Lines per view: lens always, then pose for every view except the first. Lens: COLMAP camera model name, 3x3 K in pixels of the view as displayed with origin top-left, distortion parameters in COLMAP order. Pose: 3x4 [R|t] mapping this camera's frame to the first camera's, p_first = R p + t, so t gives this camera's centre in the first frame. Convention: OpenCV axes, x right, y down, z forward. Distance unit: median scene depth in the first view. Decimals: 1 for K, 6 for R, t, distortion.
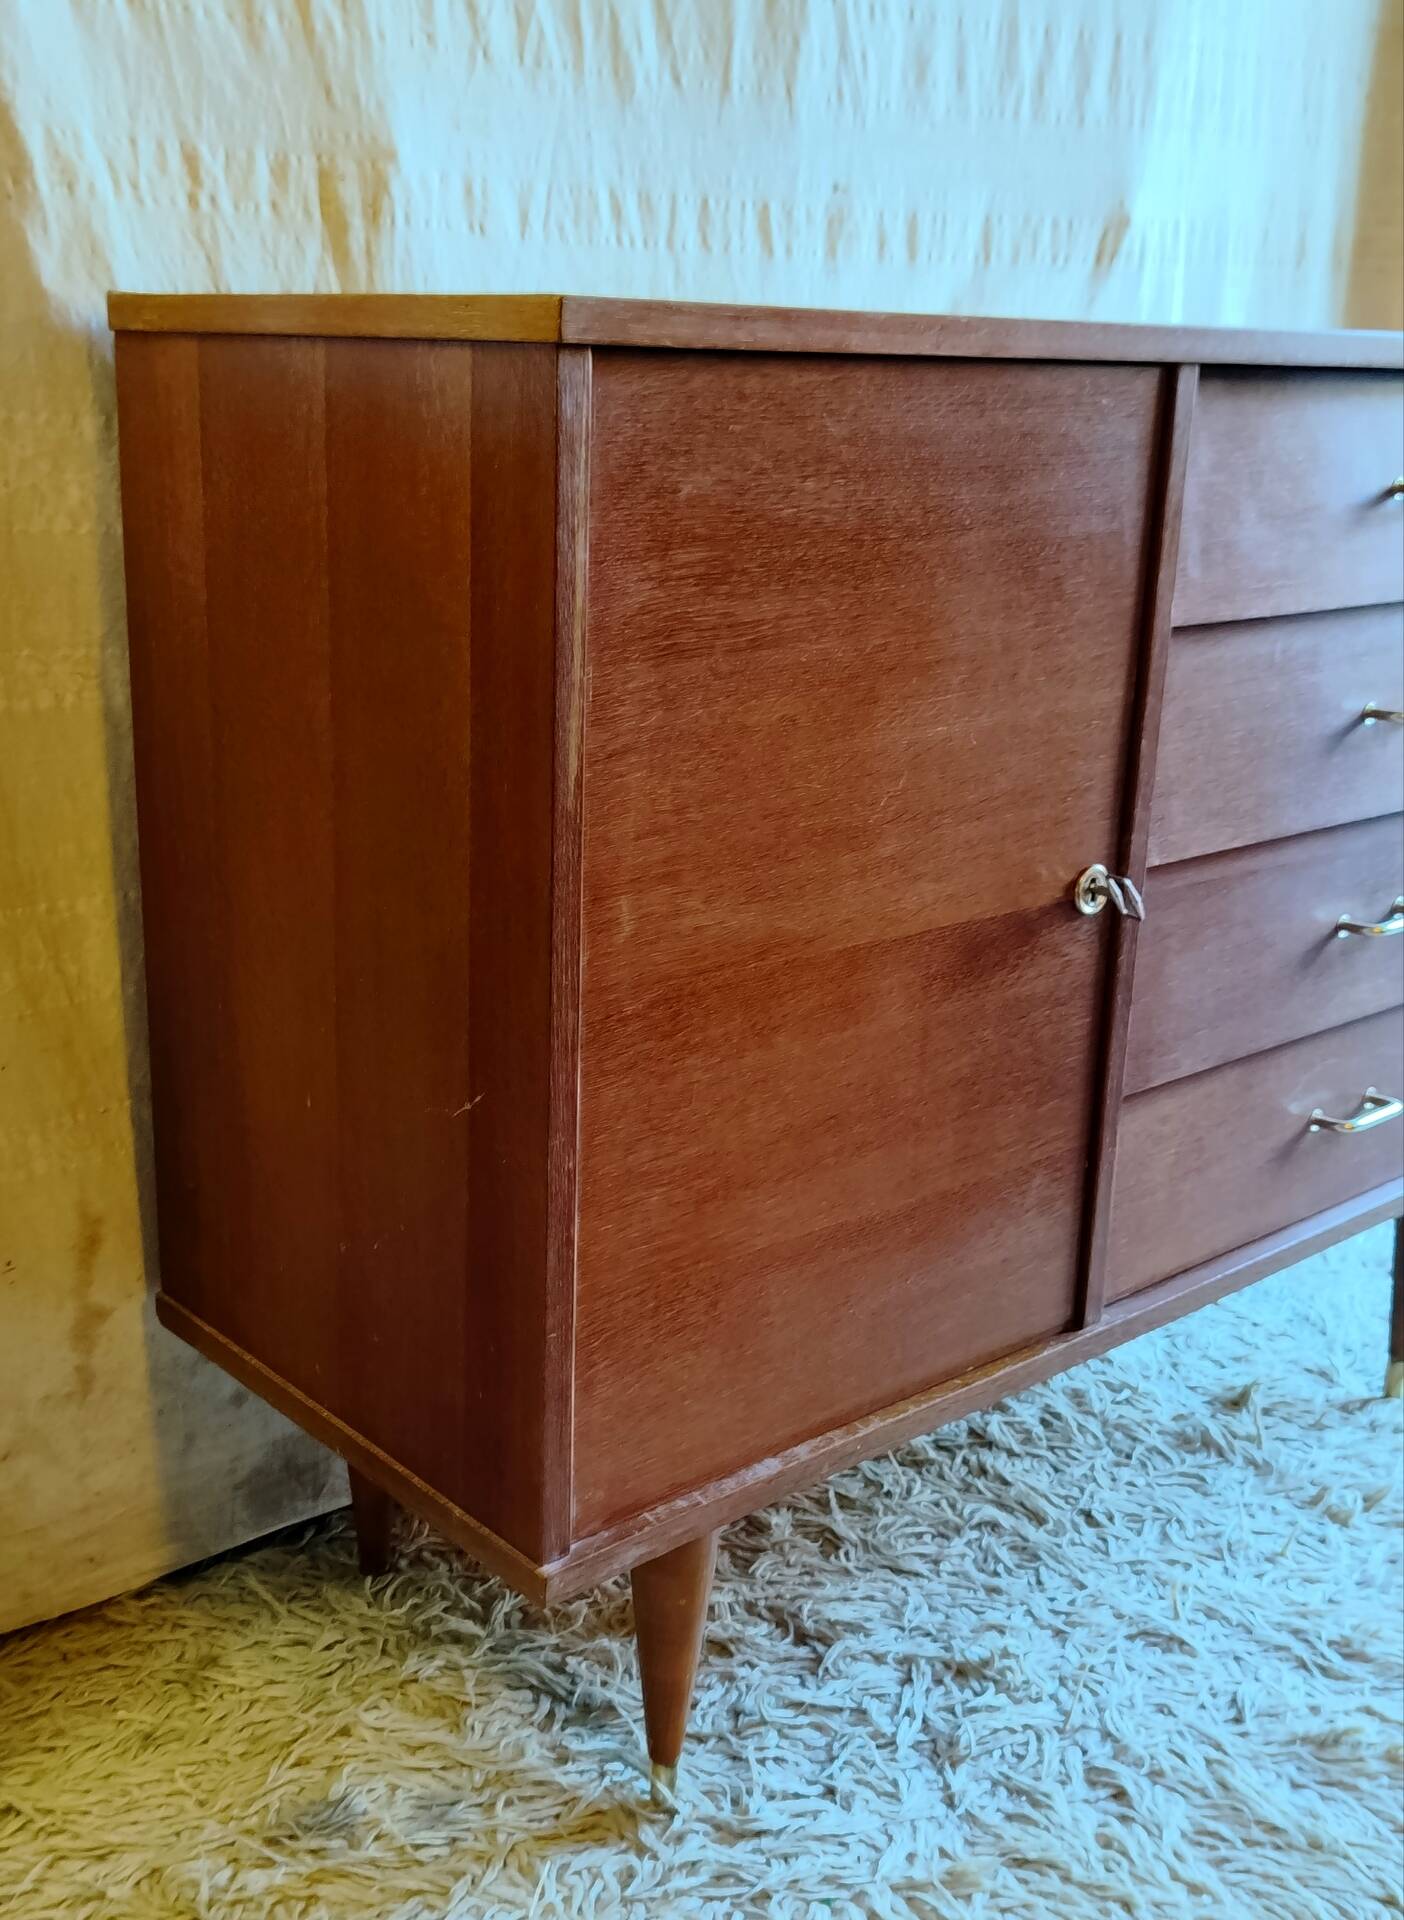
lens RADIAL K [[2051.0, 0, 664.9], [0, 2051.0, 962.2], [0, 0, 1]] dist [0.069528, -0.118199]
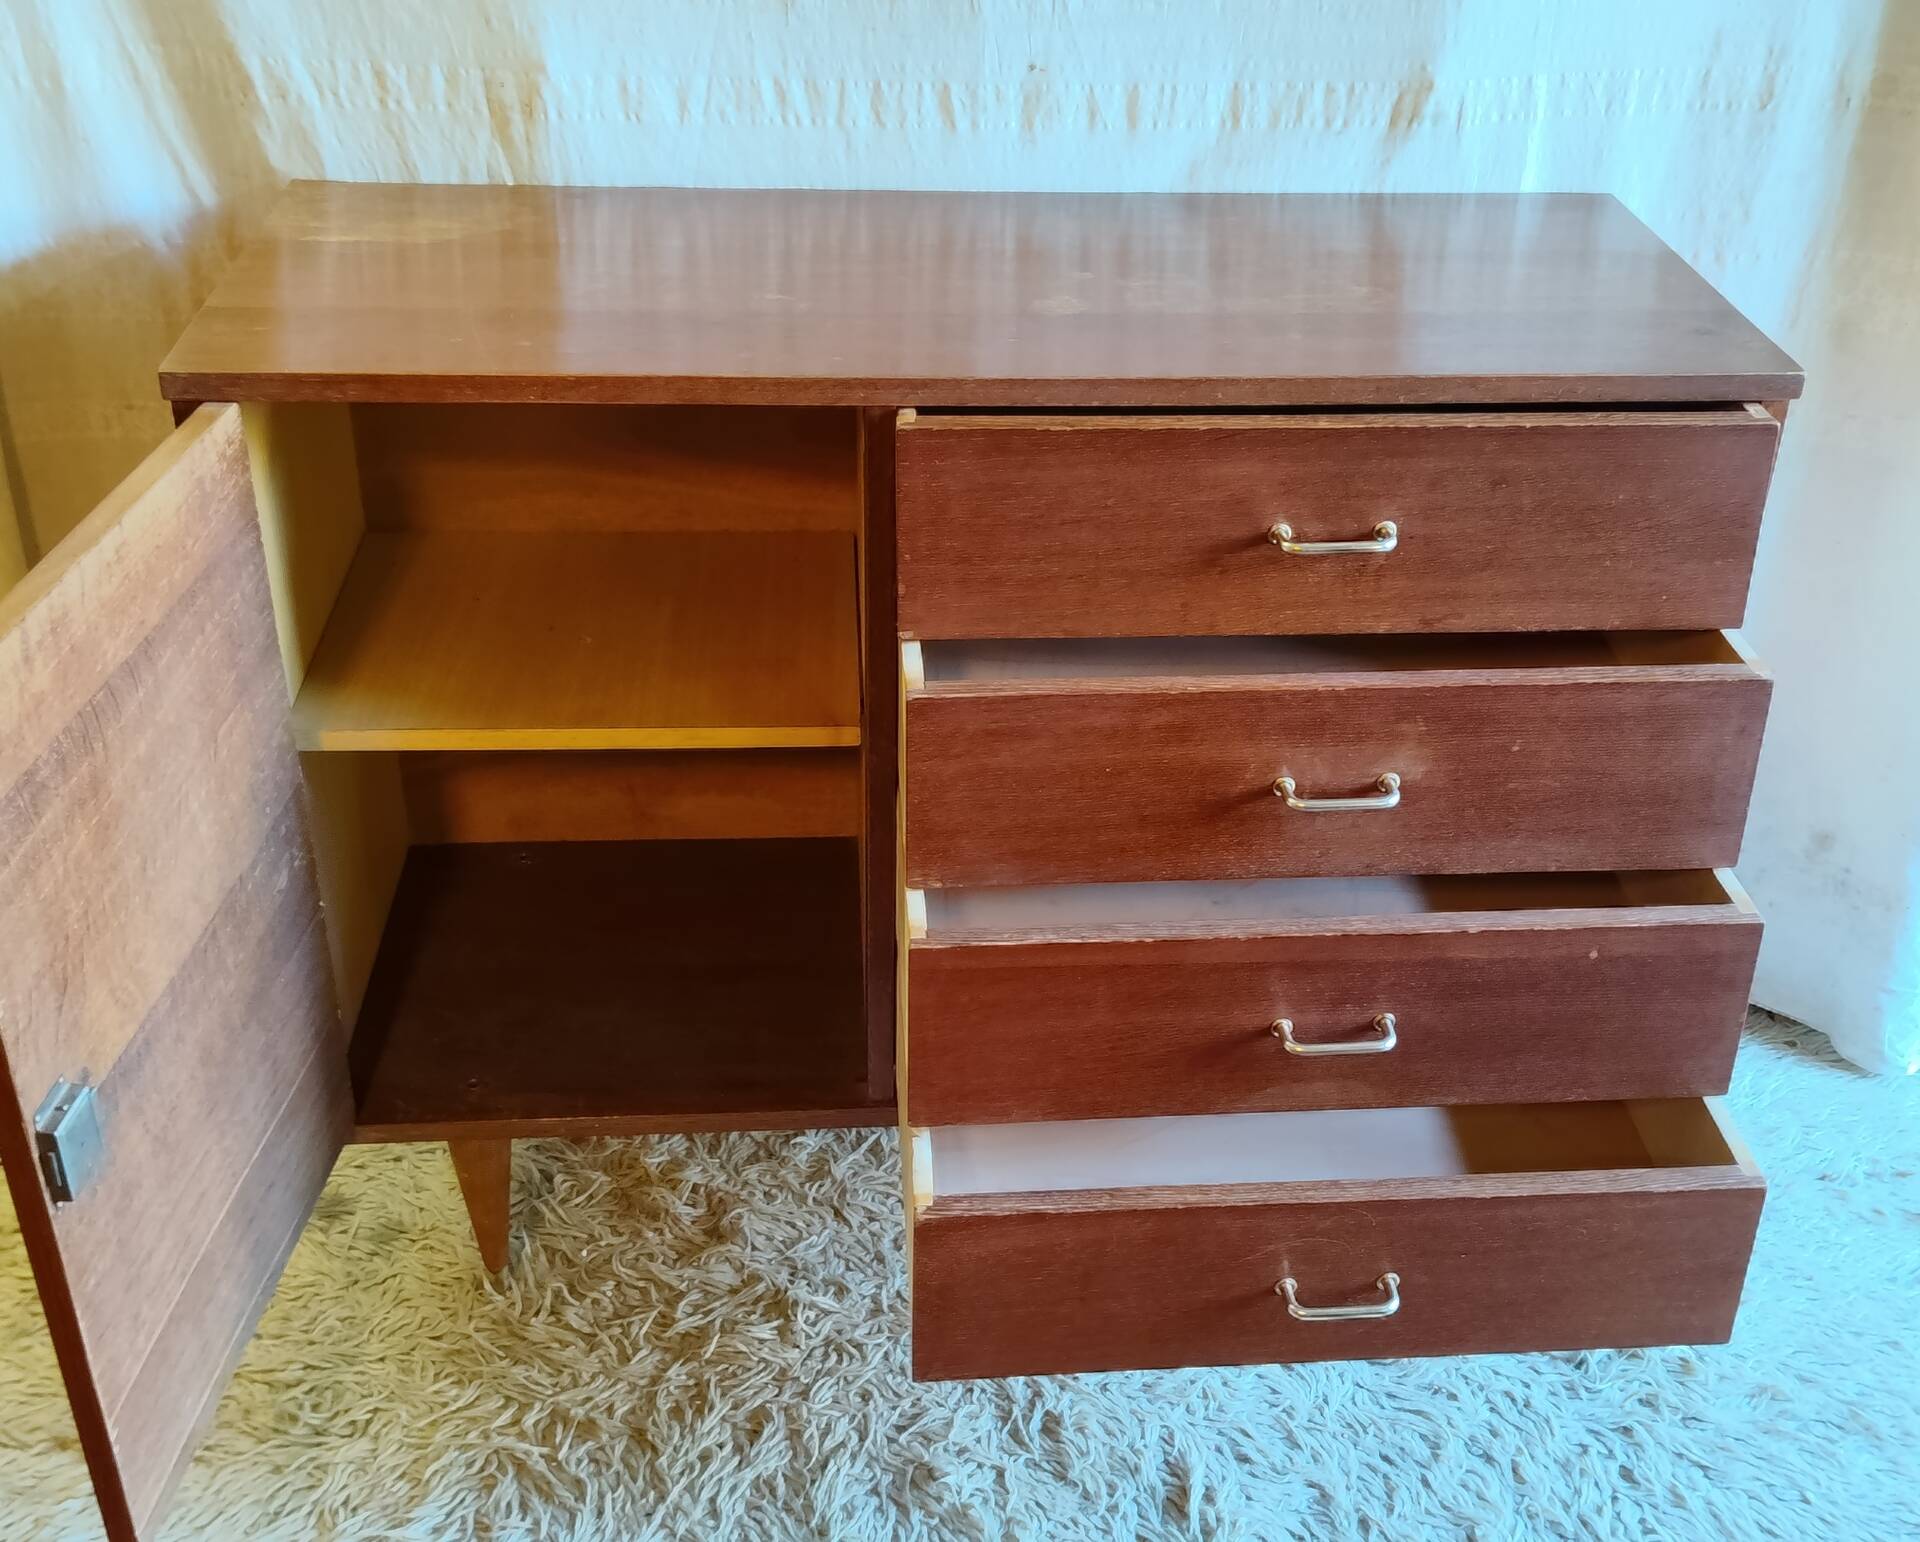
lens RADIAL K [[2129.0, 0, 1018.7], [0, 2129.0, 755.6], [0, 0, 1]] dist [0.100890, -0.198245]
pose [[0.809272, 0.300549, -0.504726, 0.866415], [-0.177490, 0.944150, 0.277628, -0.395162], [0.559978, -0.135093, 0.817420, 0.025919]]
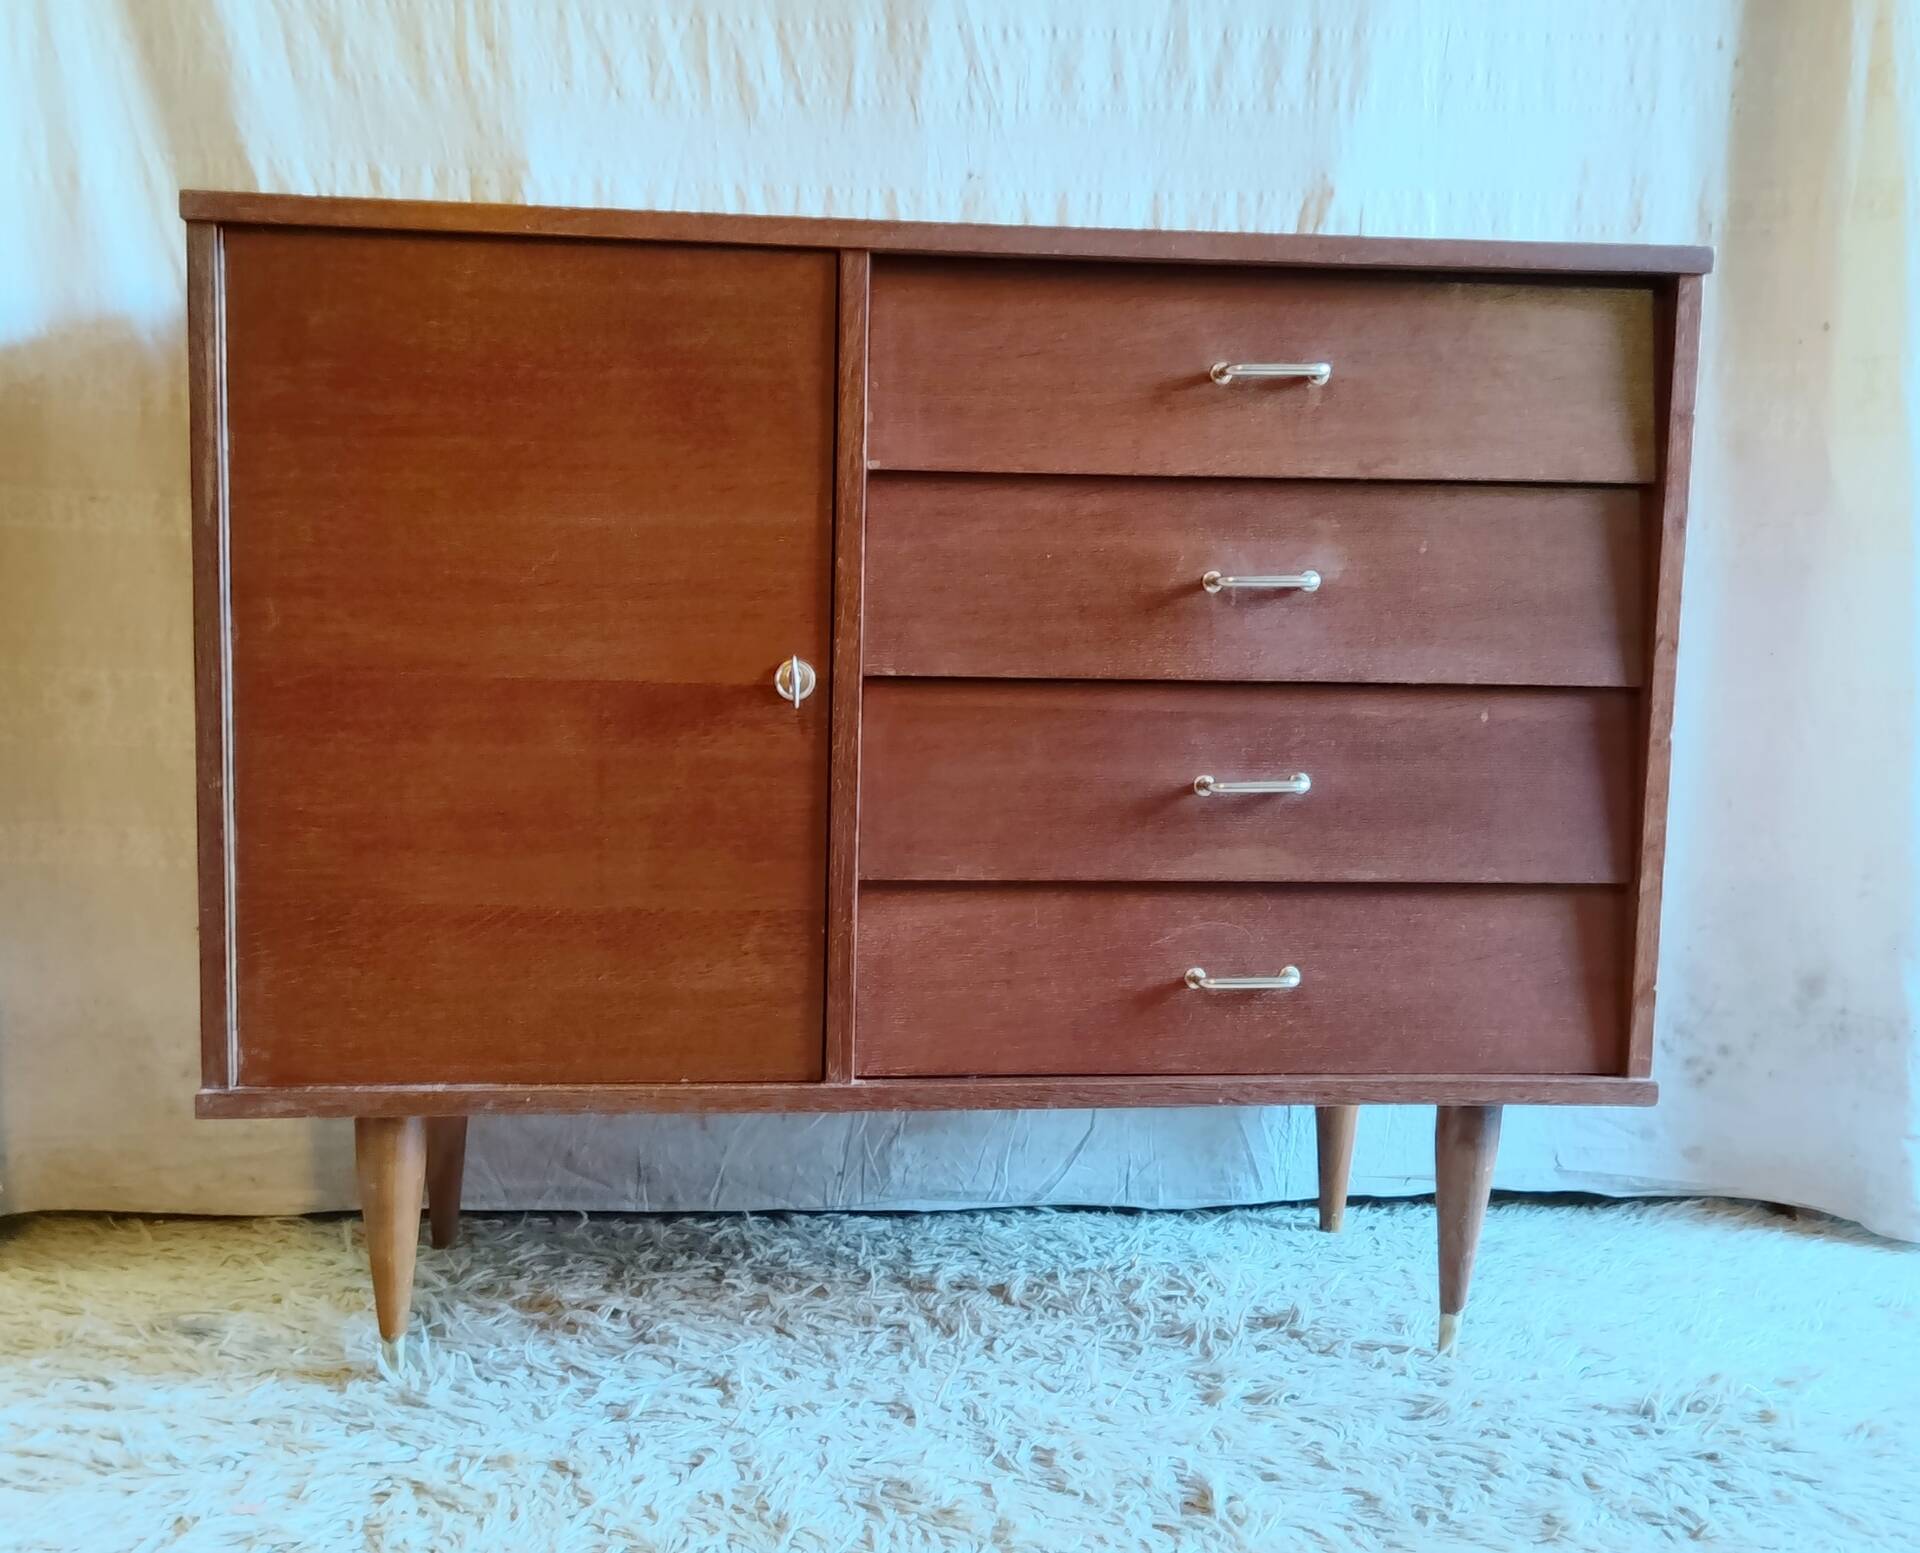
lens RADIAL K [[2223.4, 0, 933.4], [0, 2223.4, 800.2], [0, 0, 1]] dist [0.138566, -0.283372]
pose [[0.825948, 0.057743, -0.560781, 0.934988], [-0.159657, 0.977974, -0.134451, 0.181411], [0.540665, 0.200582, 0.816975, -0.004007]]
